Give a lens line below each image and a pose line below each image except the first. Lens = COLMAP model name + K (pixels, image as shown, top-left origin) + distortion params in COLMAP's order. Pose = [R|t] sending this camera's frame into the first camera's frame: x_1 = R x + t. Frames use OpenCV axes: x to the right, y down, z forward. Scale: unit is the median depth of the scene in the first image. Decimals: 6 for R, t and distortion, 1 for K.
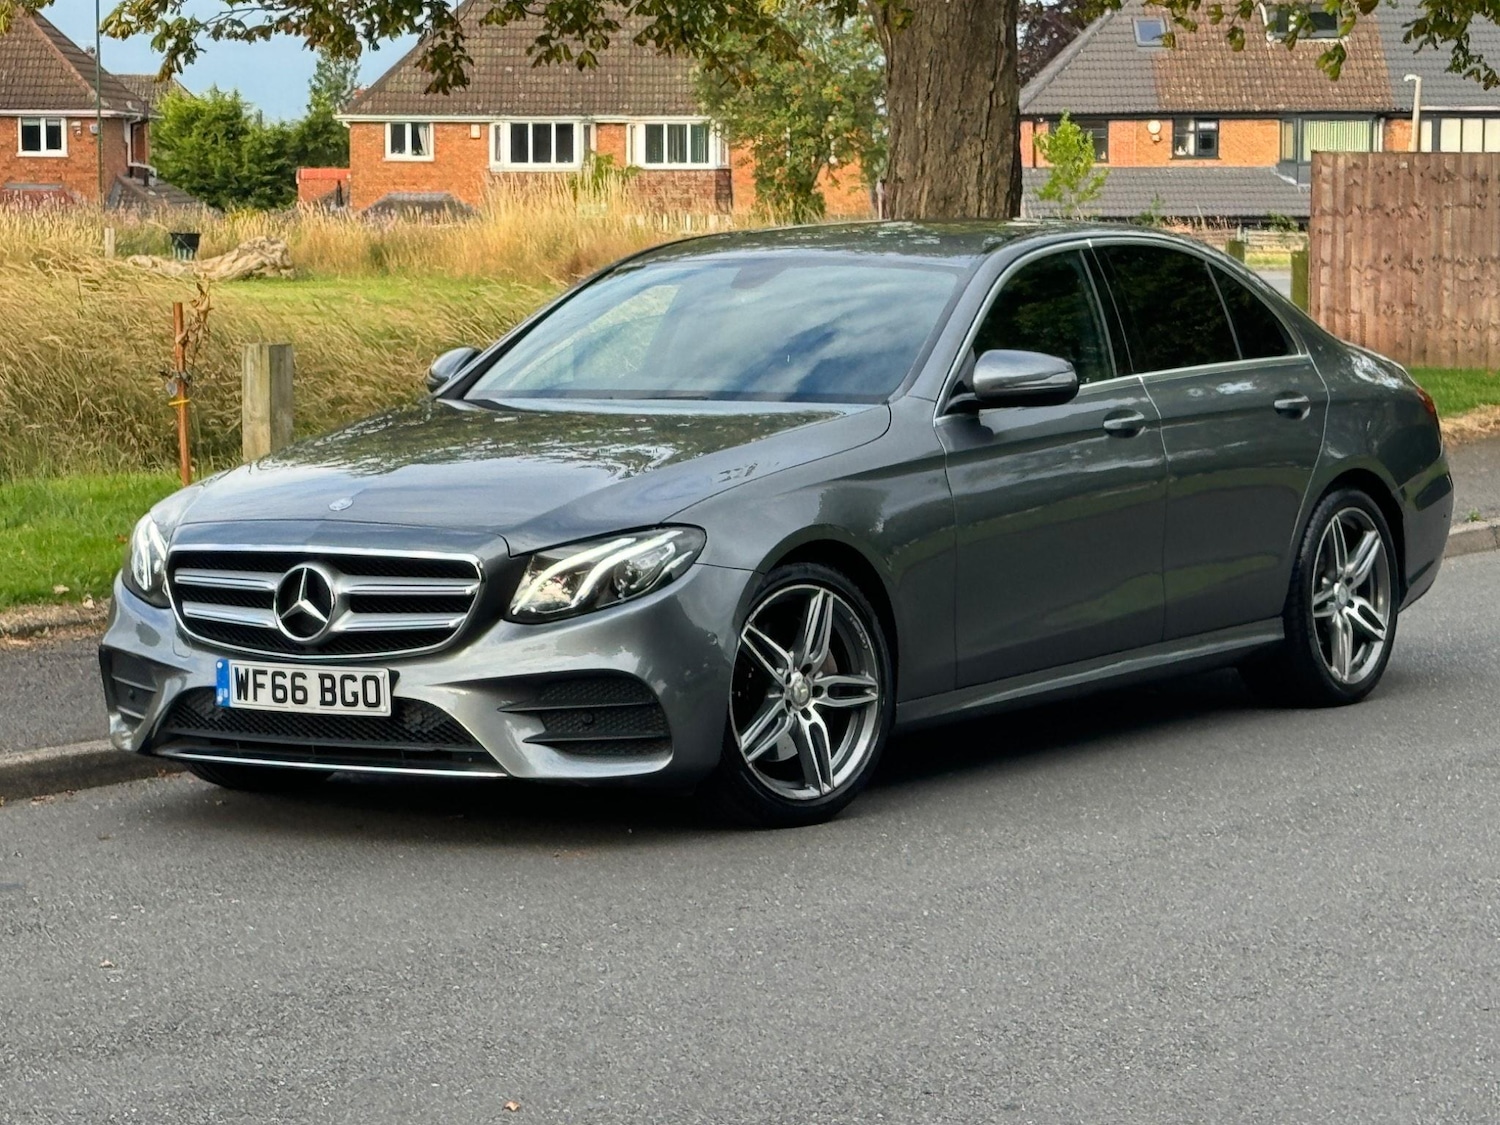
lens RADIAL K [[4076.9, 0, 750.0], [0, 4076.9, 562.5], [0, 0, 1]] dist [0.092127, 0.702889]
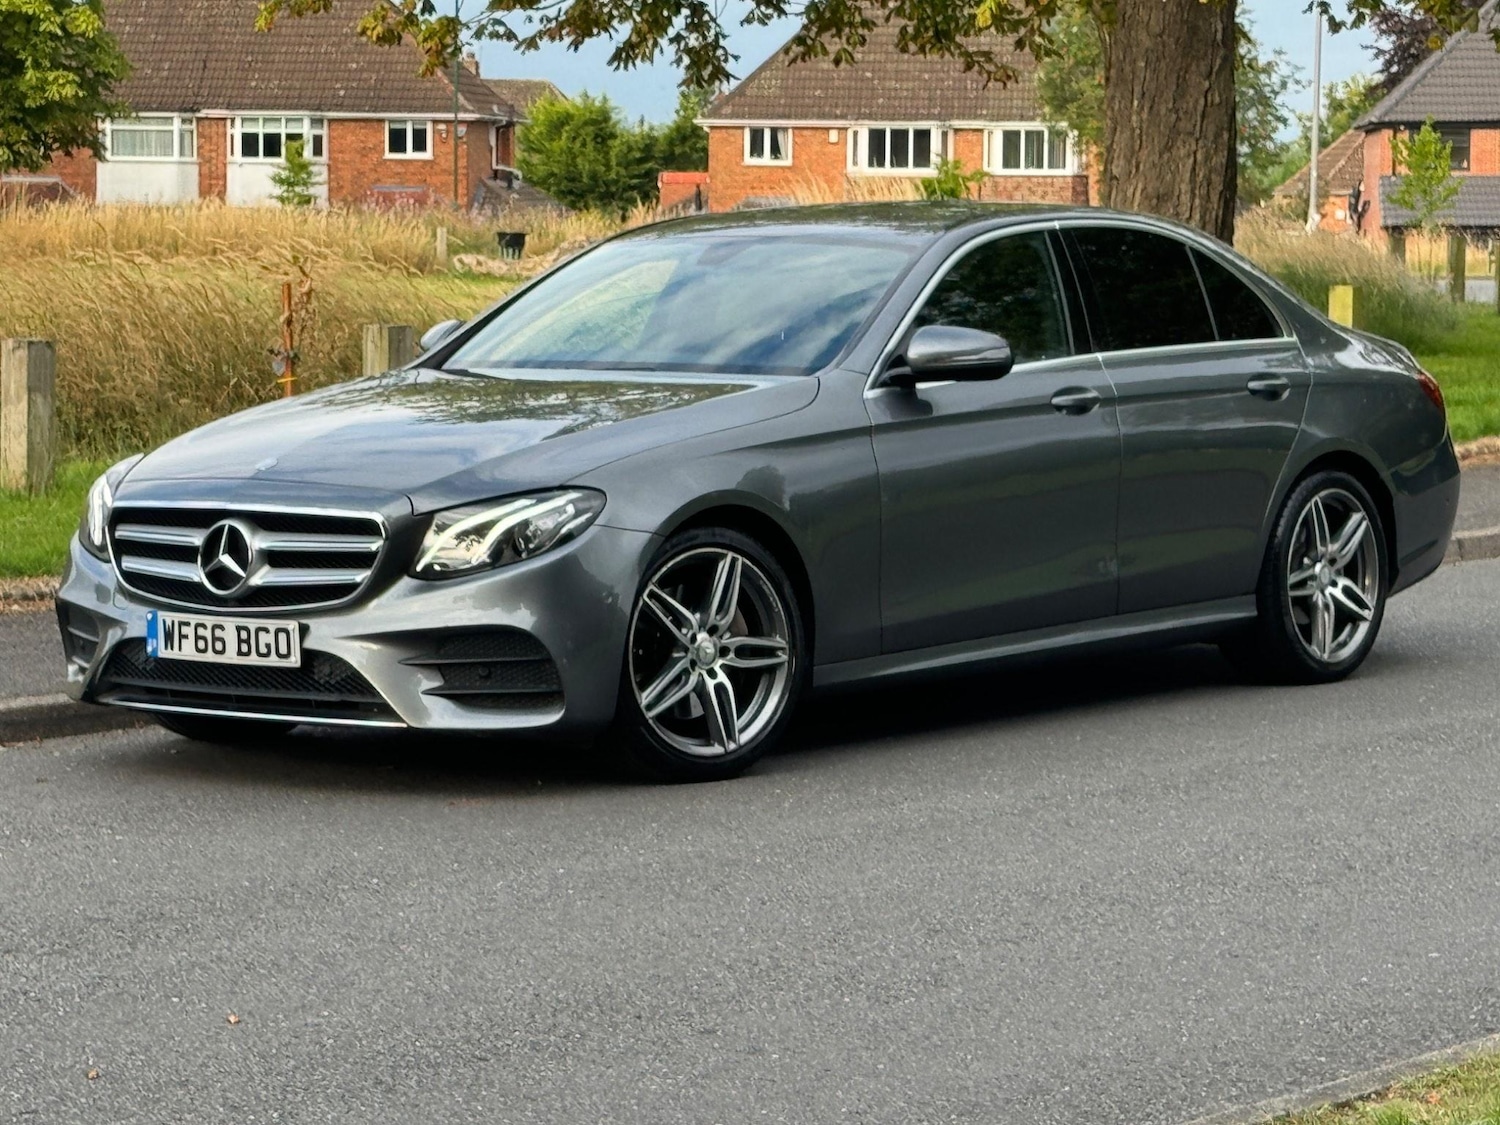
lens RADIAL K [[4078.7, 0, 805.6], [0, 4078.7, 560.2], [0, 0, 1]] dist [0.081328, 0.811725]
pose [[0.996826, 0.015086, -0.078174, 0.097055], [-0.015266, 0.999882, -0.001702, 0.008132], [0.078139, 0.002890, 0.996938, -0.023246]]
